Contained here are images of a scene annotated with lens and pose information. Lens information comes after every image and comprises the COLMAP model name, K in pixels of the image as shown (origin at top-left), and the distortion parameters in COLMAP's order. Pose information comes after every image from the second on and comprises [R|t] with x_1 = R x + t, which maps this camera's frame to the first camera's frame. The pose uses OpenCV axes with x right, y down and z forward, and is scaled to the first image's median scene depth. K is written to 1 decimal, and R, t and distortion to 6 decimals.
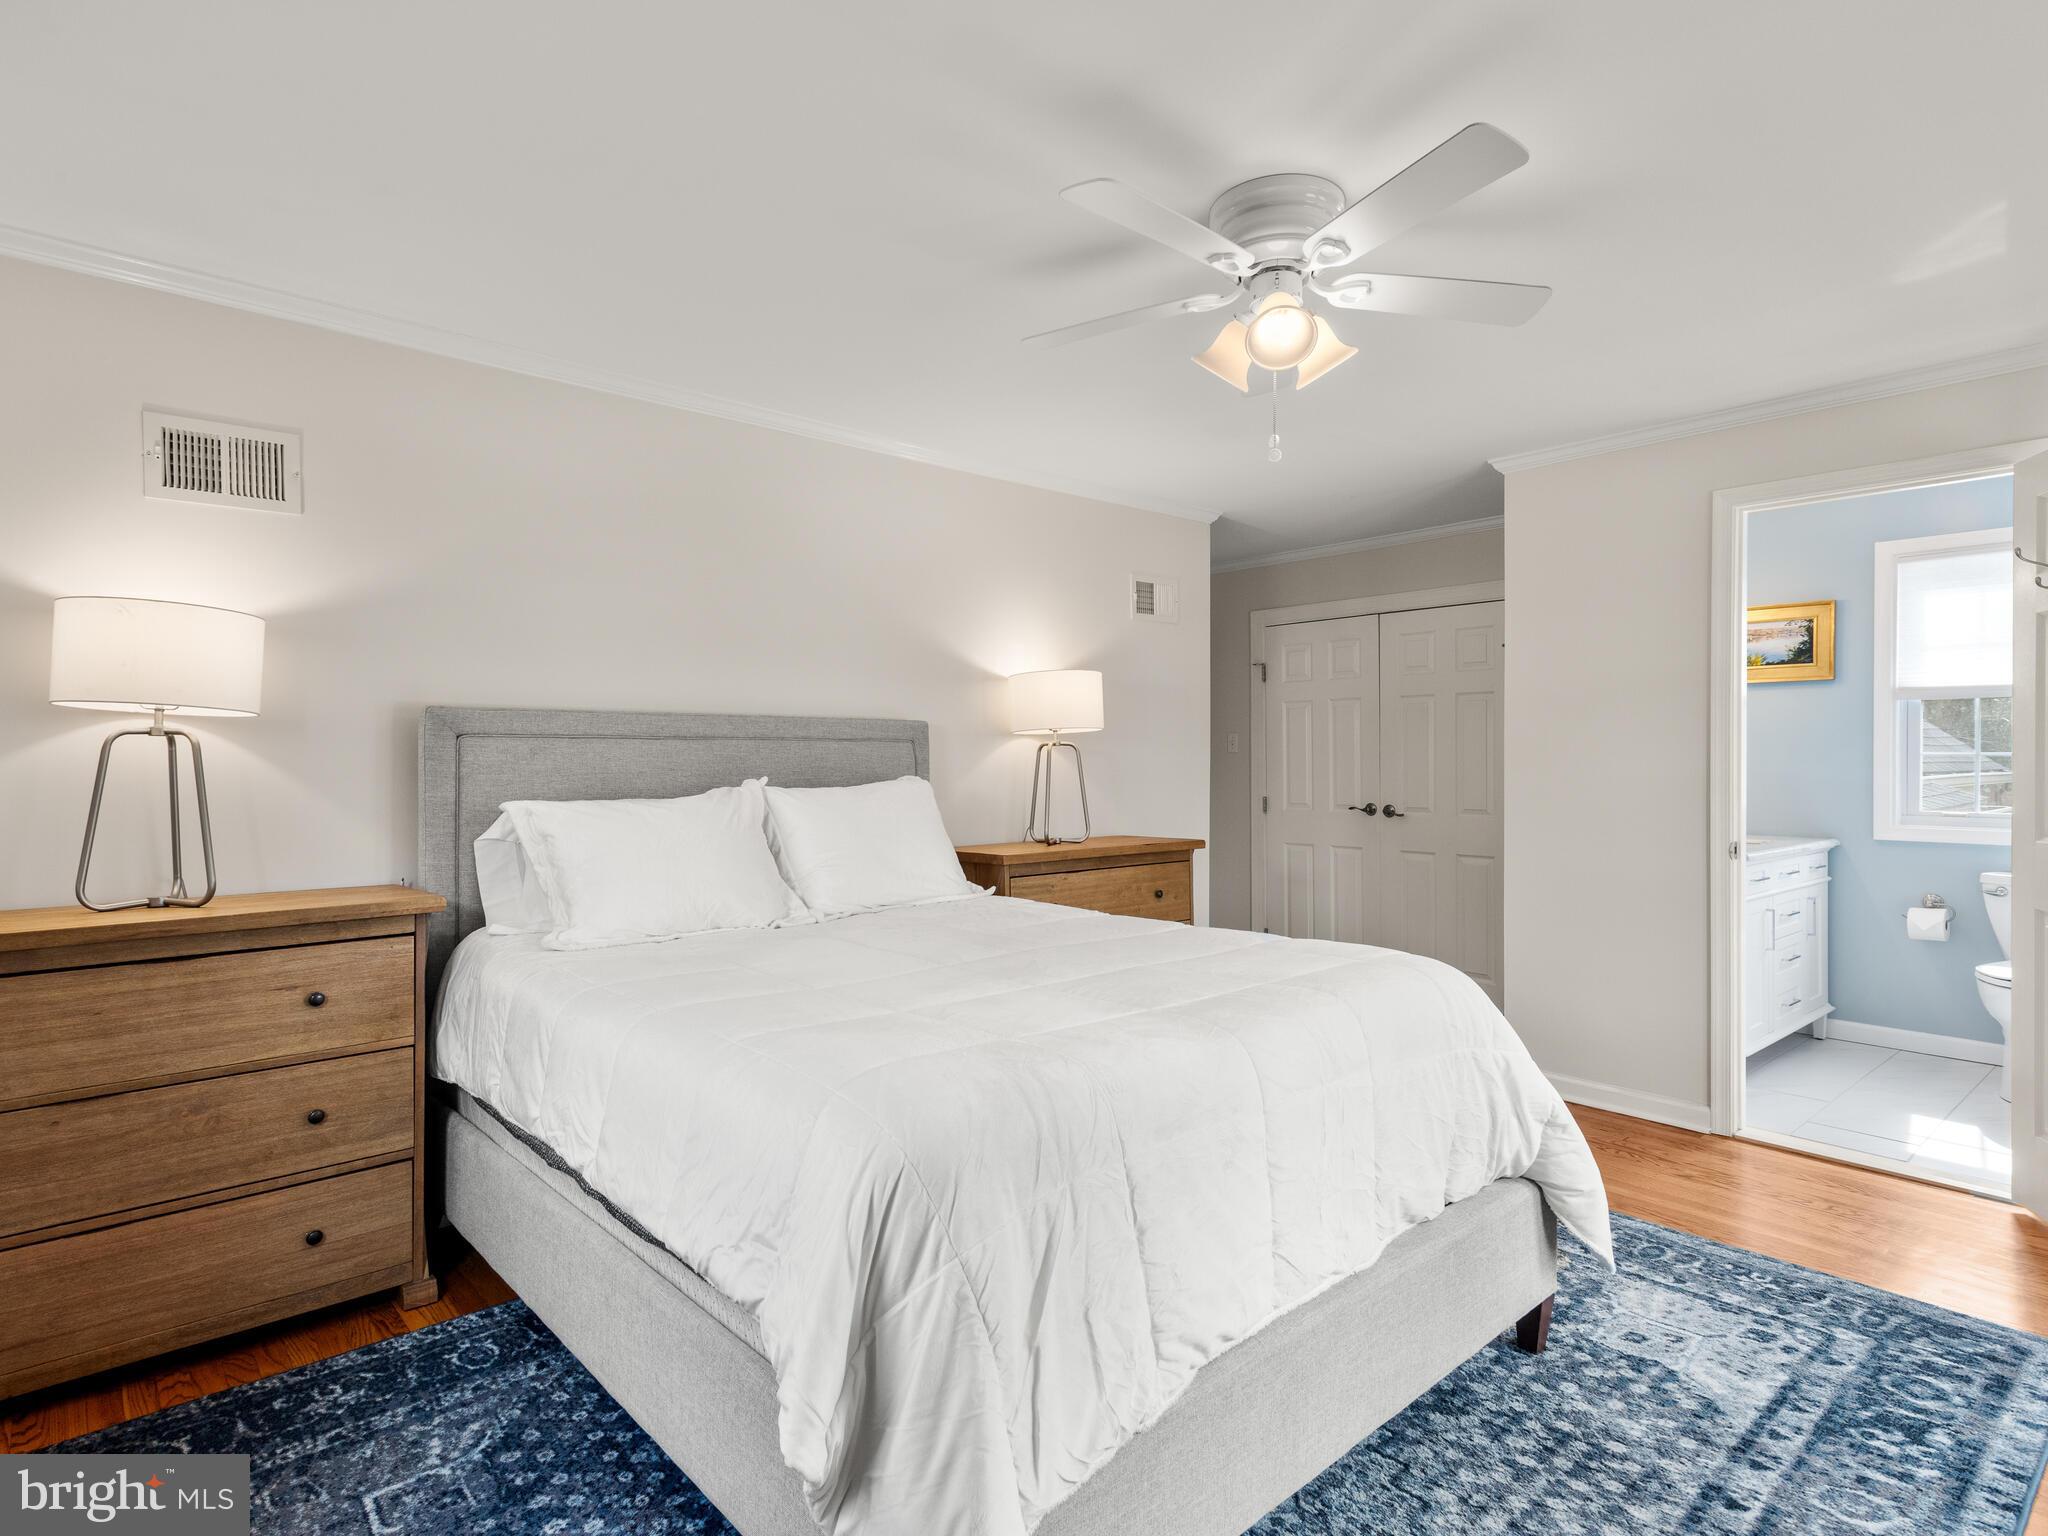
lens RADIAL K [[1098.6, 0, 1023.8], [0, 1098.6, 765.9], [0, 0, 1]] dist [0.023810, -0.006769]
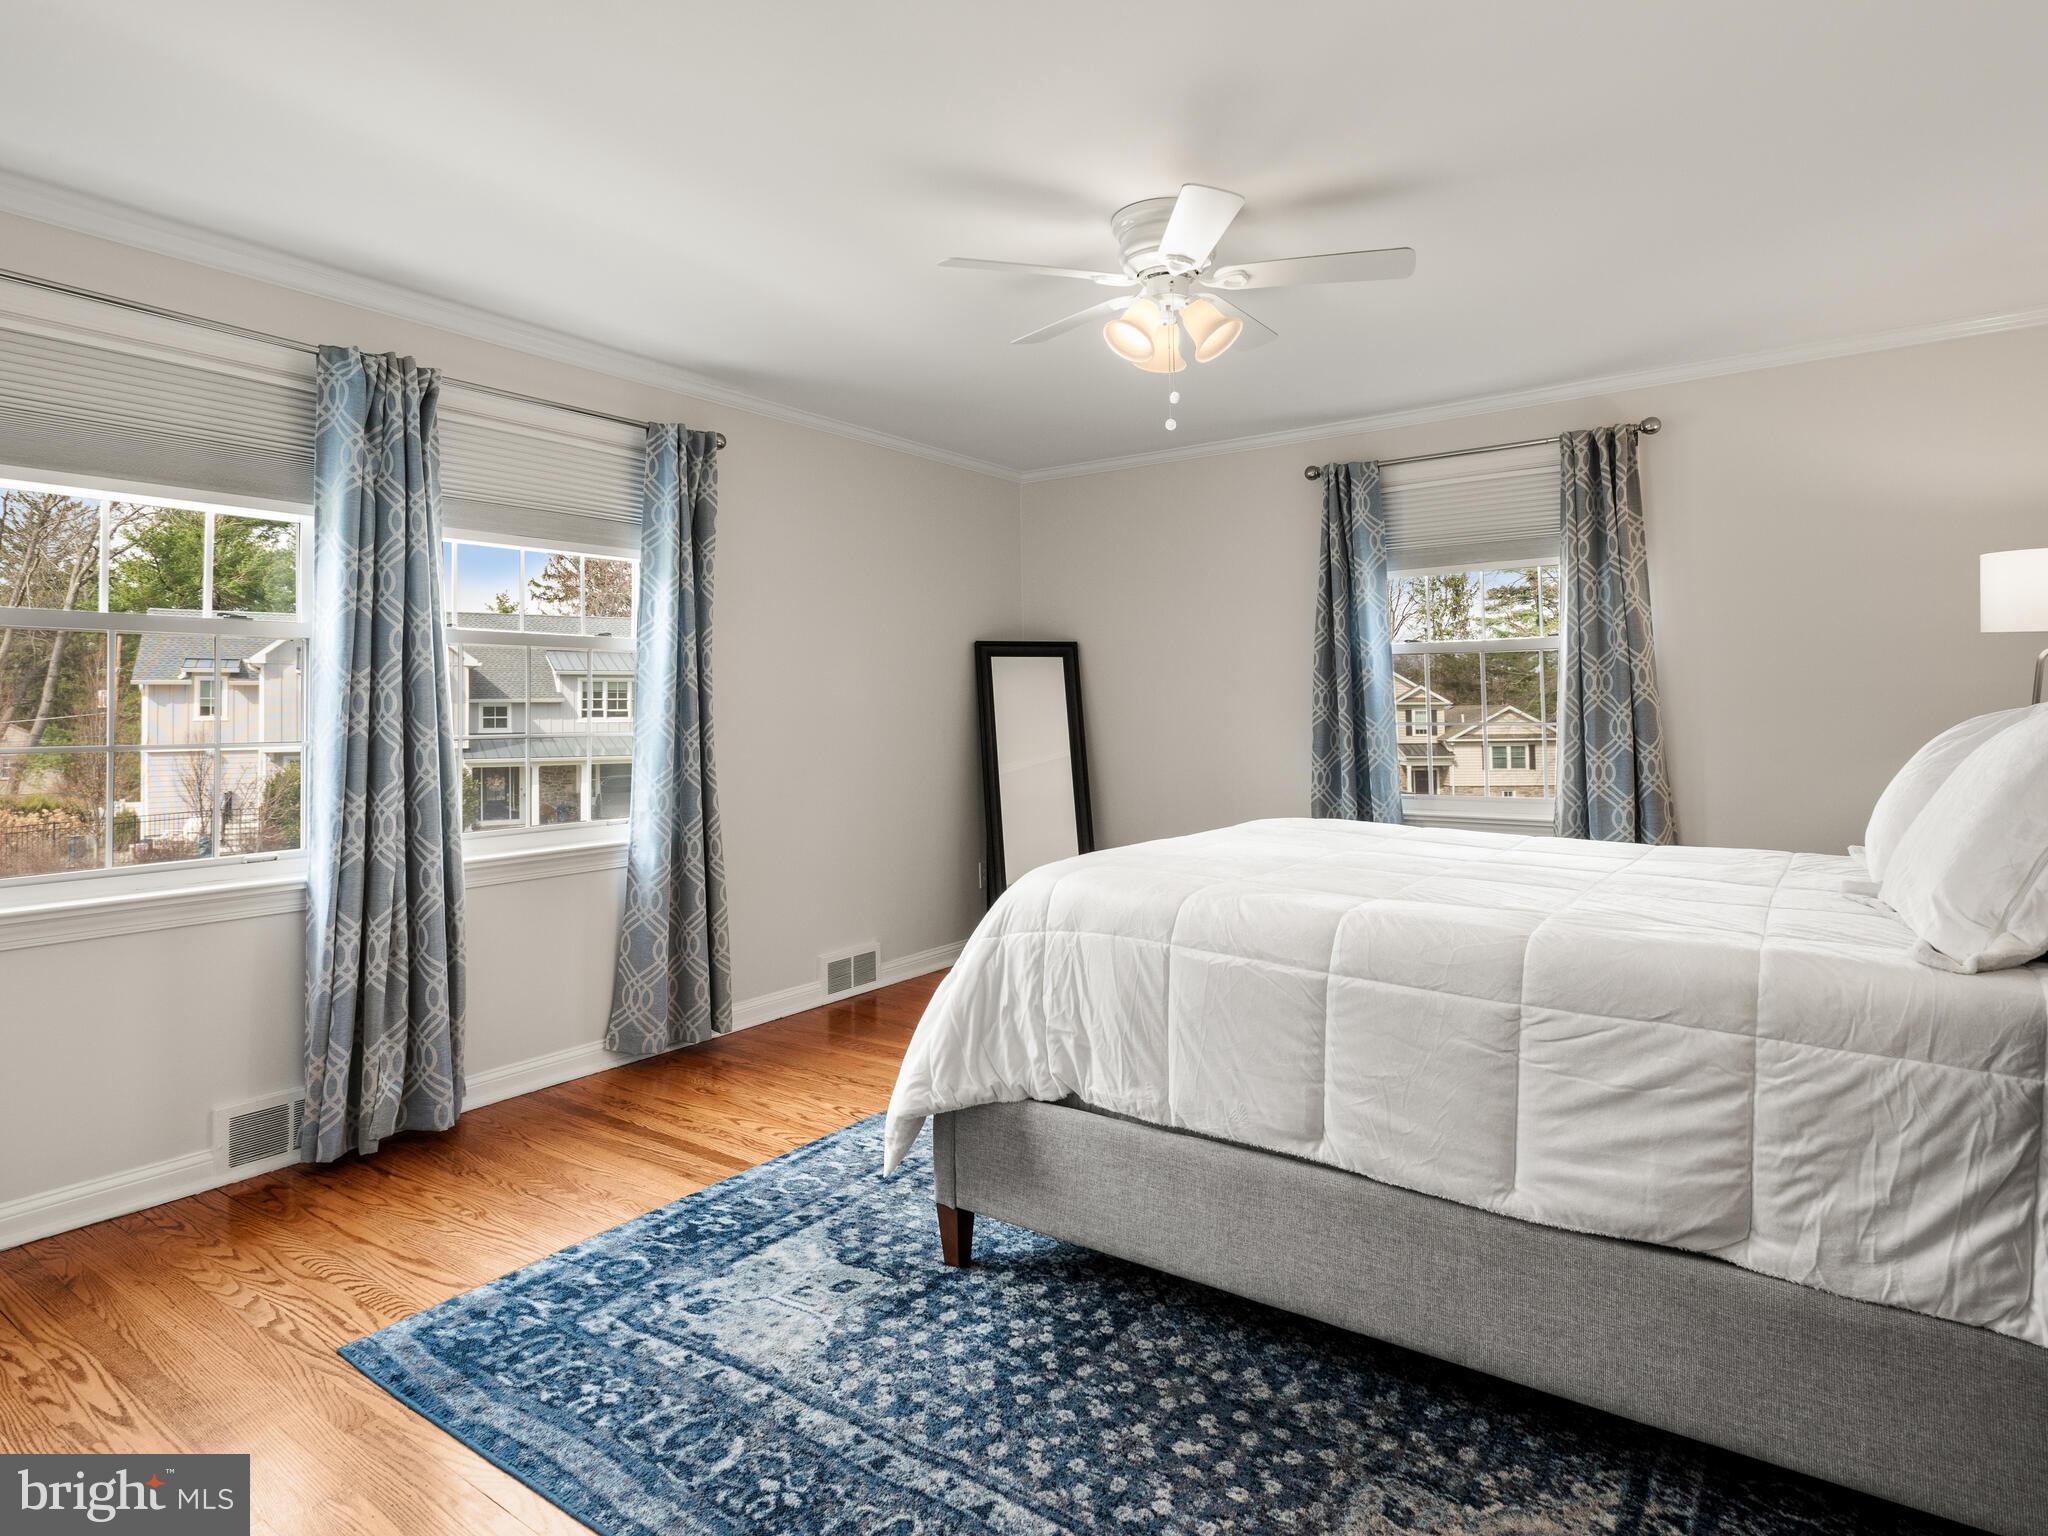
lens RADIAL K [[1098.6, 0, 1028.5], [0, 1098.6, 767.6], [0, 0, 1]] dist [0.023810, -0.006769]
pose [[-0.974644, 0.020606, -0.222812, 0.633072], [0.008019, 0.998328, 0.057249, 0.023602], [0.223619, 0.054011, -0.973179, 2.038416]]
